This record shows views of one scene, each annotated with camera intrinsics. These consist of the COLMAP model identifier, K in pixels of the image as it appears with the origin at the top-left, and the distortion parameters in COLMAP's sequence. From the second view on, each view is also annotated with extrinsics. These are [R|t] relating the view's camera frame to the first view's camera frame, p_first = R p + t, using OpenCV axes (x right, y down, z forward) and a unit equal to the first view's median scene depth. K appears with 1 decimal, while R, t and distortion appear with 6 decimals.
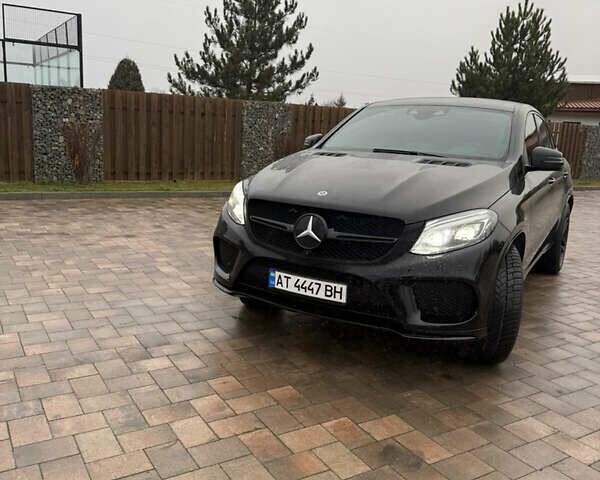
lens RADIAL K [[561.1, 0, 300.0], [0, 561.1, 240.0], [0, 0, 1]] dist [0.116275, -0.201824]
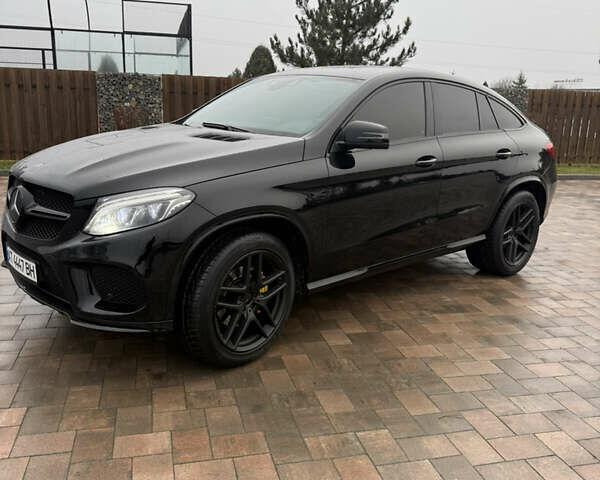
lens RADIAL K [[570.7, 0, 296.1], [0, 570.7, 224.8], [0, 0, 1]] dist [0.094899, -0.146846]
pose [[0.949272, 0.046009, -0.311072, 0.666343], [-0.046637, 0.998897, 0.005421, -0.008558], [0.310978, 0.009361, 0.950371, 0.181848]]
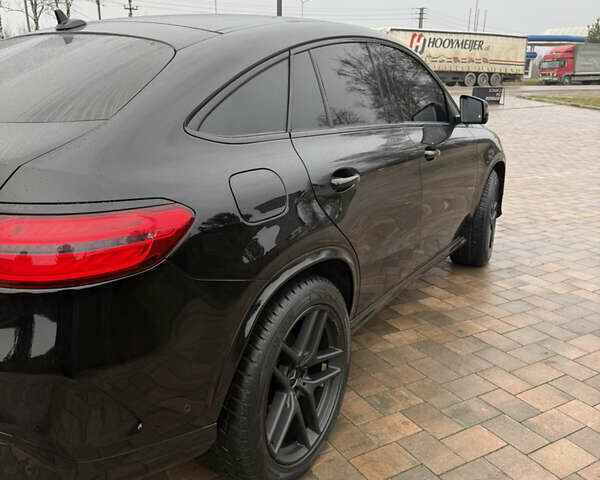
lens RADIAL K [[572.8, 0, 282.8], [0, 572.8, 240.0], [0, 0, 1]] dist [-0.001243, 0.004927]
pose [[-0.997143, -0.071220, 0.025175, 0.293783], [-0.051048, 0.880991, 0.470372, -0.468412], [-0.055679, 0.467743, -0.882109, 2.295983]]
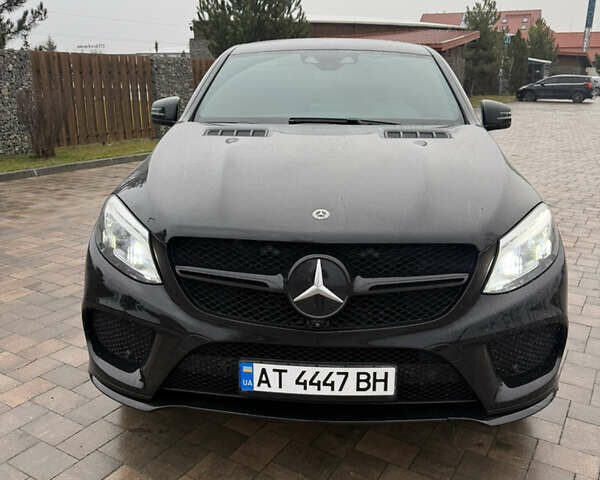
lens RADIAL K [[570.7, 0, 296.1], [0, 570.7, 224.8], [0, 0, 1]] dist [0.094899, -0.146846]
pose [[0.892790, -0.161619, 0.420482, -0.199812], [0.133579, 0.986424, 0.095526, -0.114860], [-0.430212, -0.029117, 0.902258, 0.426109]]
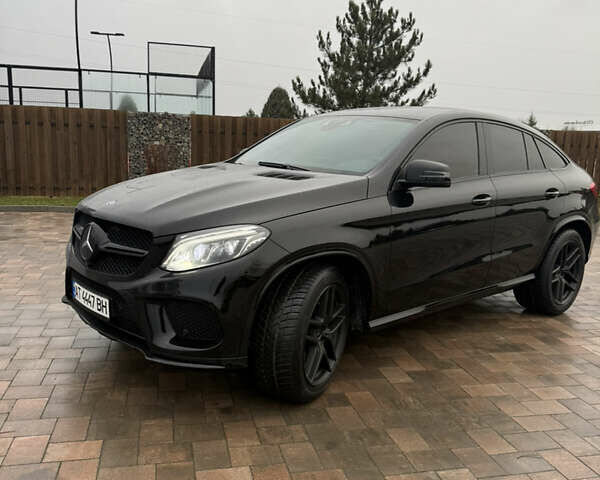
lens RADIAL K [[564.1, 0, 303.0], [0, 564.1, 241.4], [0, 0, 1]] dist [0.148096, -0.280862]
pose [[0.947586, 0.039740, -0.317019, 0.585944], [-0.052482, 0.998117, -0.031753, -0.003107], [0.315160, 0.046726, 0.947888, 0.151924]]
